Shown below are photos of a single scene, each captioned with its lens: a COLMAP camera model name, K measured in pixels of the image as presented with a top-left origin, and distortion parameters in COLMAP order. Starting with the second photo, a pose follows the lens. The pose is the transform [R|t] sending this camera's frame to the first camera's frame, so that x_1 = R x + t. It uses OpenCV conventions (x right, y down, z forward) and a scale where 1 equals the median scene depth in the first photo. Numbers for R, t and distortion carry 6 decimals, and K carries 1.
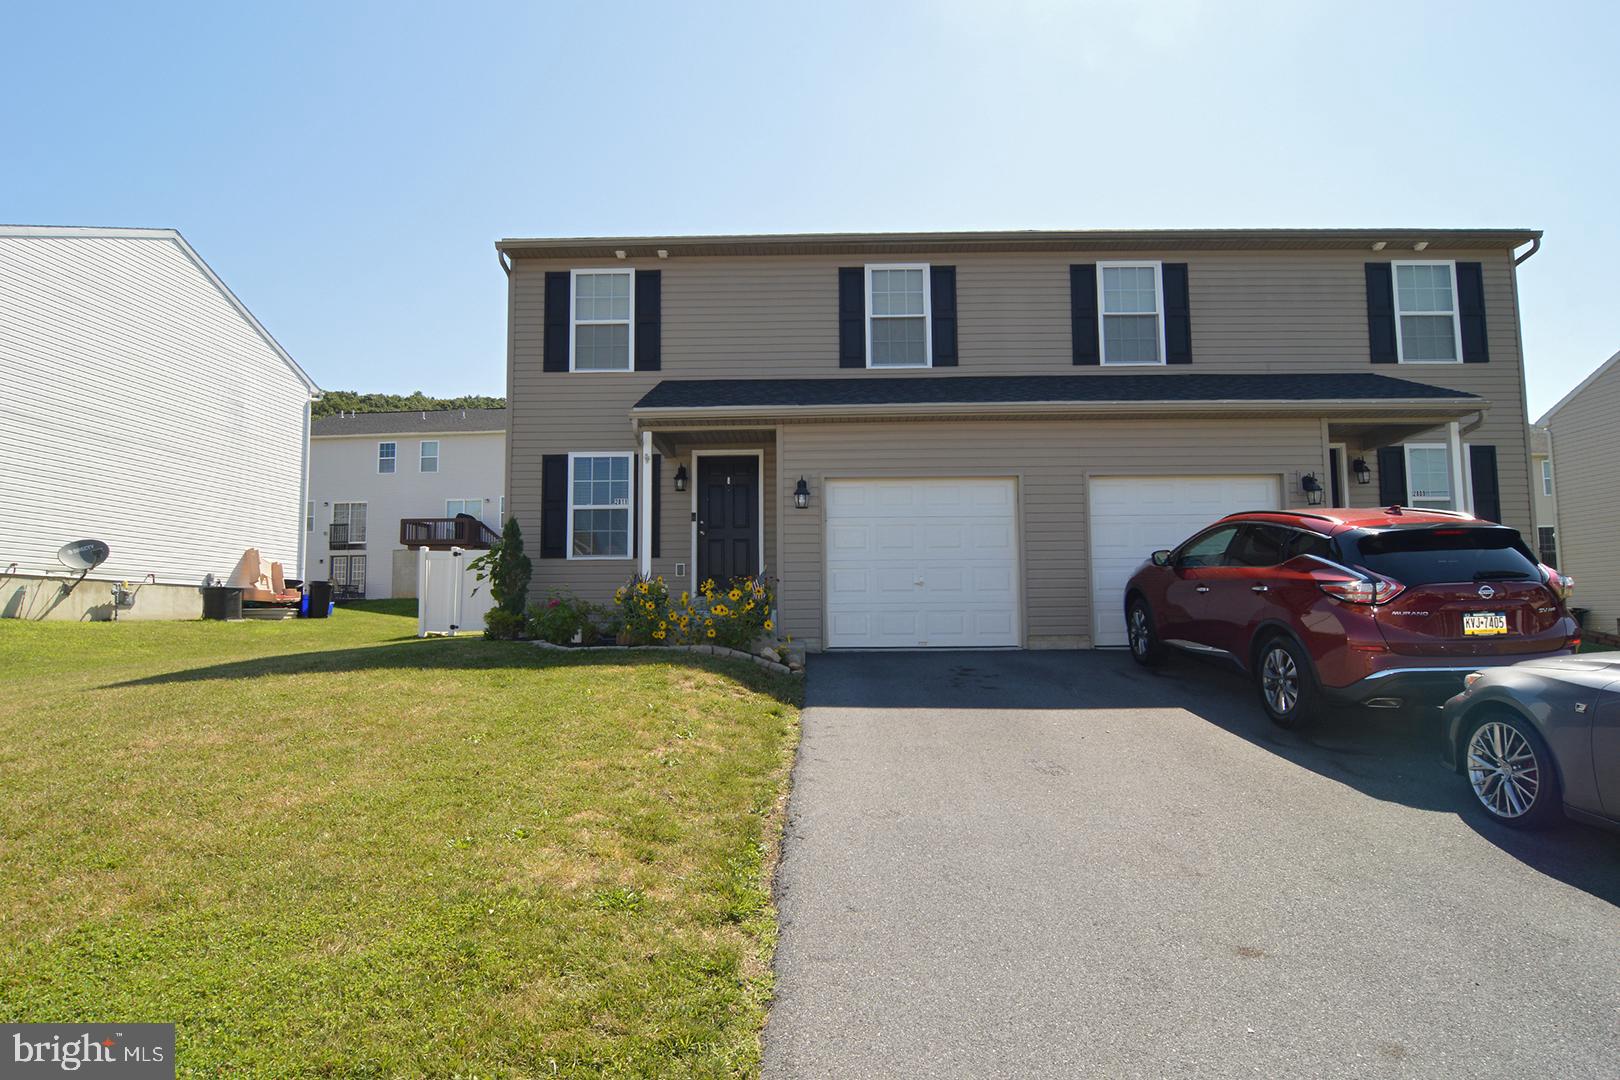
lens RADIAL K [[888.8, 0, 810.0], [0, 888.8, 540.0], [0, 0, 1]] dist [-0.016510, -0.004745]
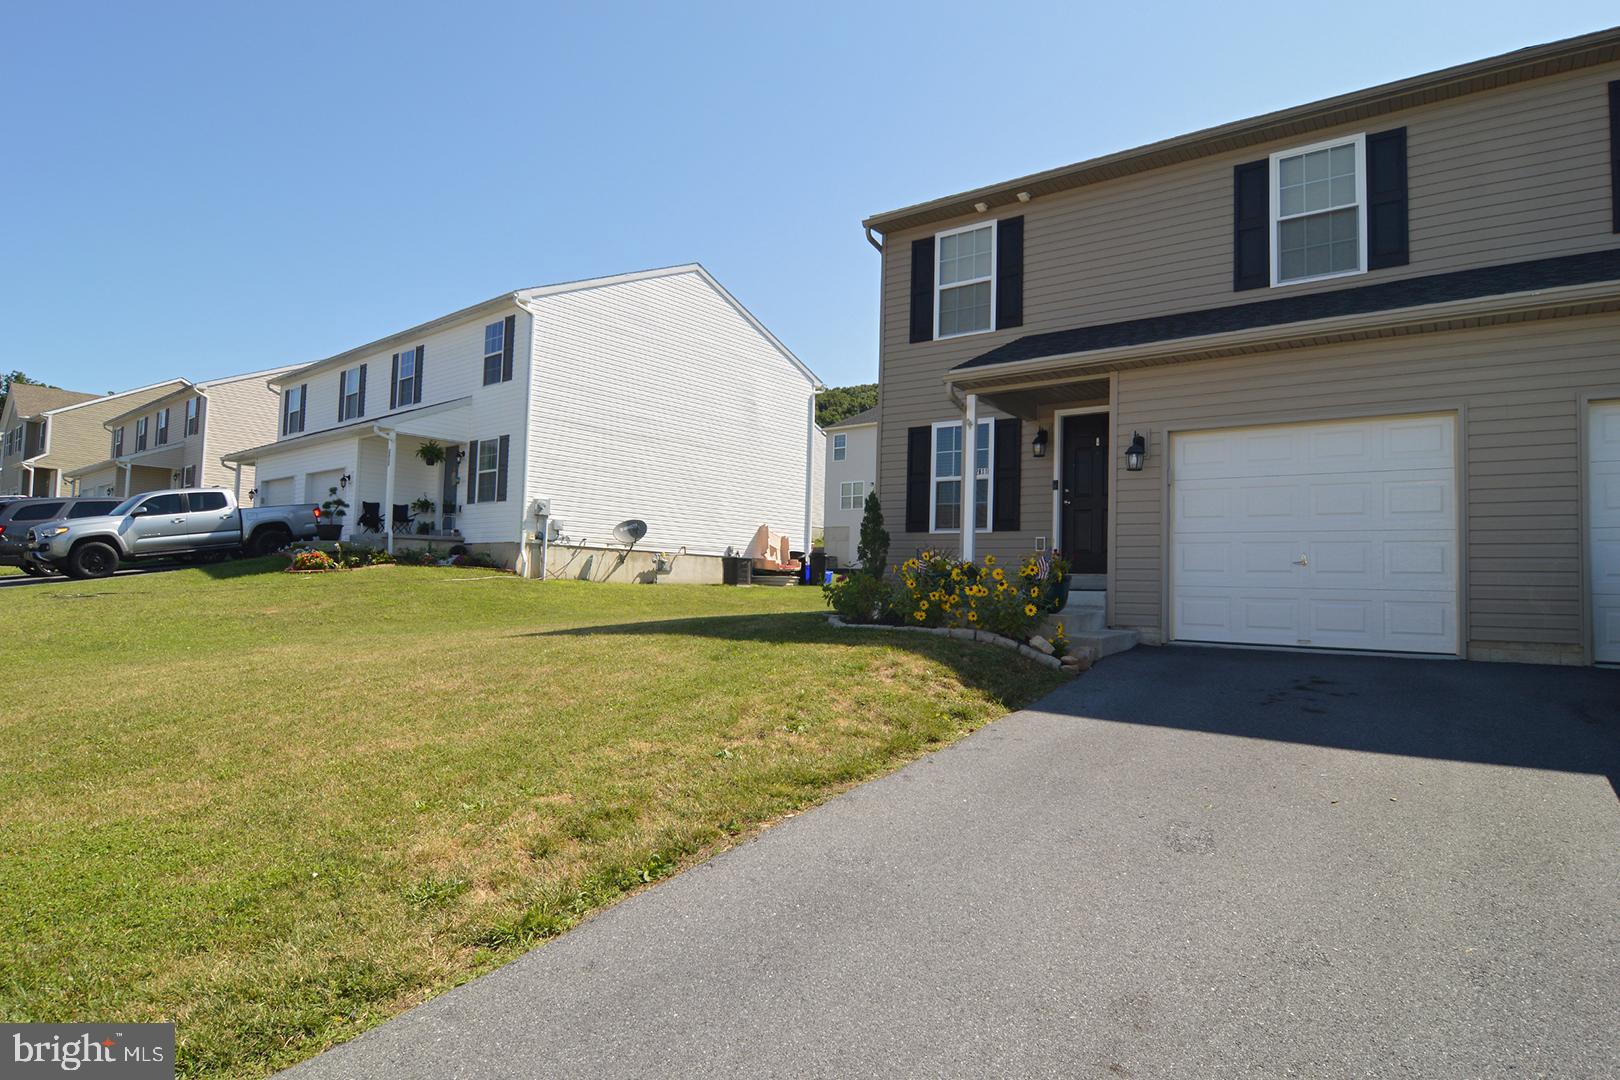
lens RADIAL K [[888.8, 0, 810.0], [0, 888.8, 540.0], [0, 0, 1]] dist [-0.016510, -0.004745]
pose [[0.819621, -0.001562, -0.572904, 0.174347], [0.019627, 0.999486, 0.025354, 0.001960], [0.572570, -0.032025, 0.819230, 0.119133]]
